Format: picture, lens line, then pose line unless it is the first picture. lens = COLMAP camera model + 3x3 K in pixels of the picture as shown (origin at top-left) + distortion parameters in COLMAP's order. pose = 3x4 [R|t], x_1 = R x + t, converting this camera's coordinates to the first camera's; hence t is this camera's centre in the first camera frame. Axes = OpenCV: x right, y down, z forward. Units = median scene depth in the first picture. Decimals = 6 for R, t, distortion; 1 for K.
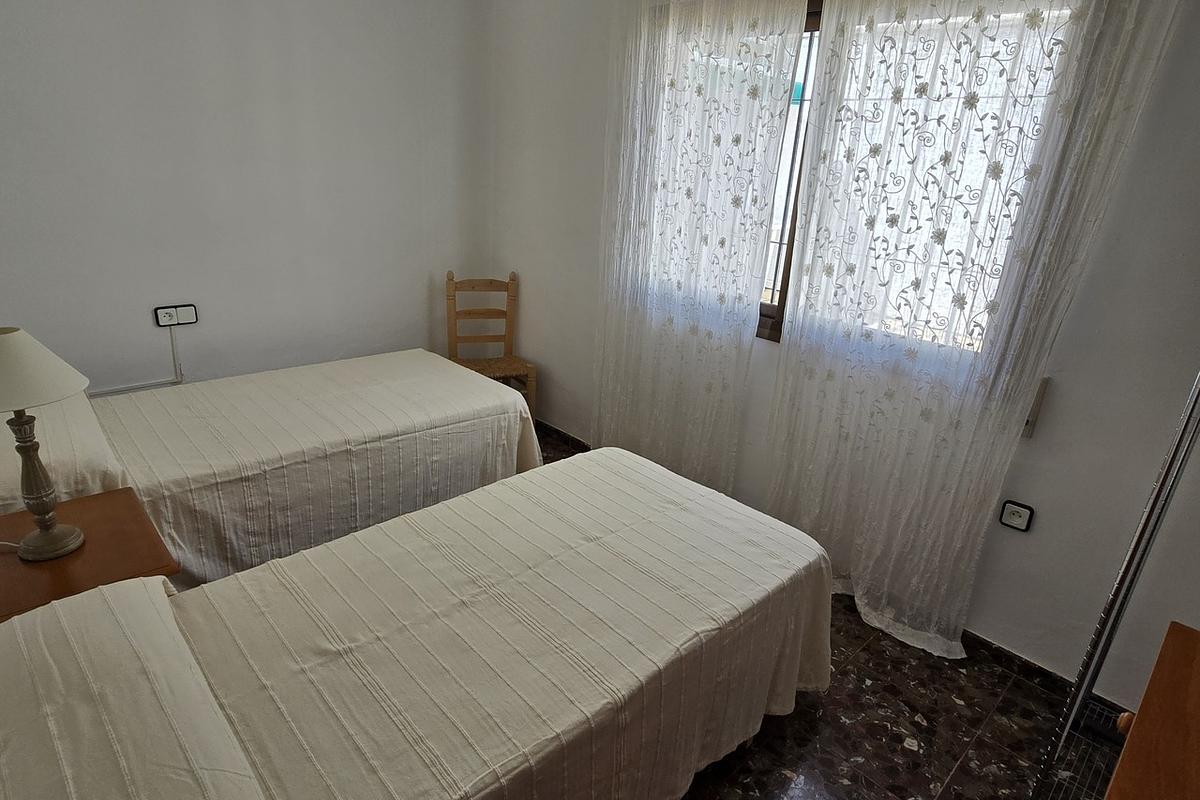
lens RADIAL K [[681.4, 0, 602.7], [0, 681.4, 392.8], [0, 0, 1]] dist [0.006038, -0.009705]
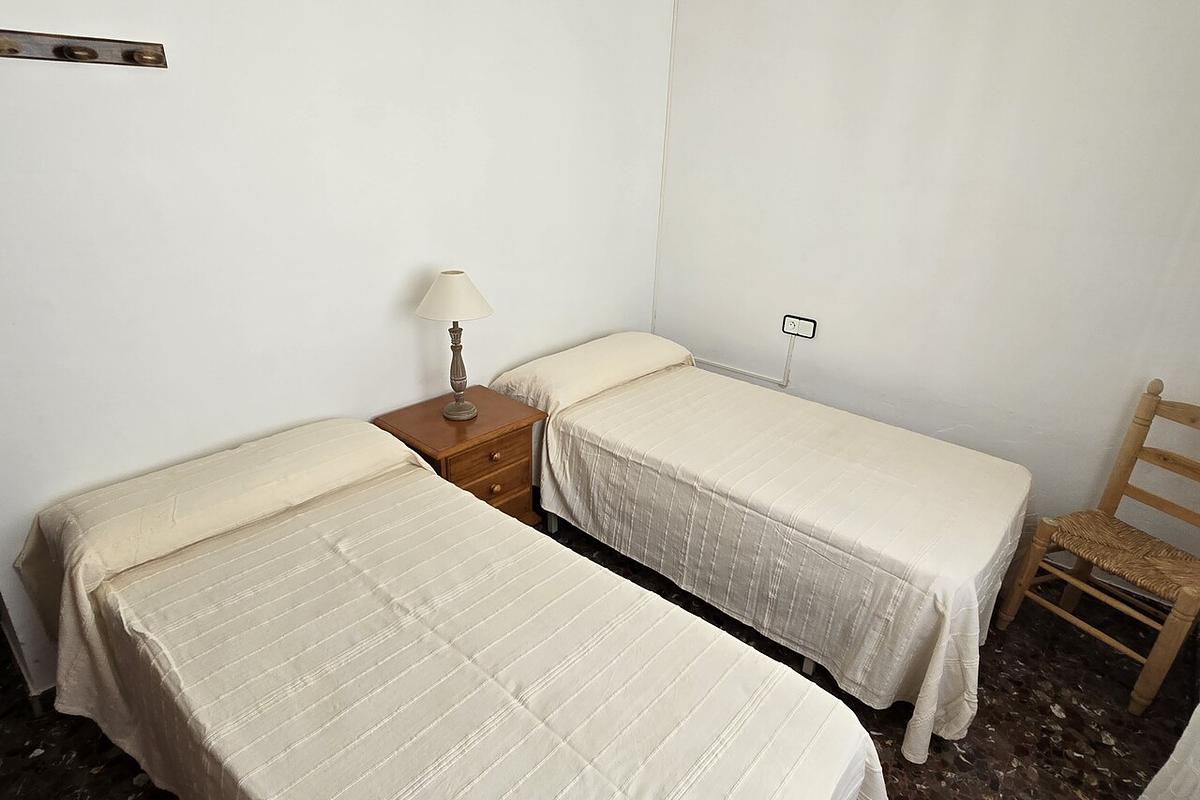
lens RADIAL K [[666.7, 0, 594.1], [0, 666.7, 396.0], [0, 0, 1]] dist [-0.000308, -0.003633]
pose [[0.077545, 0.319599, -0.944374, 0.374347], [-0.353741, 0.894419, 0.273646, -0.195329], [0.932124, 0.312844, 0.182413, 0.573069]]
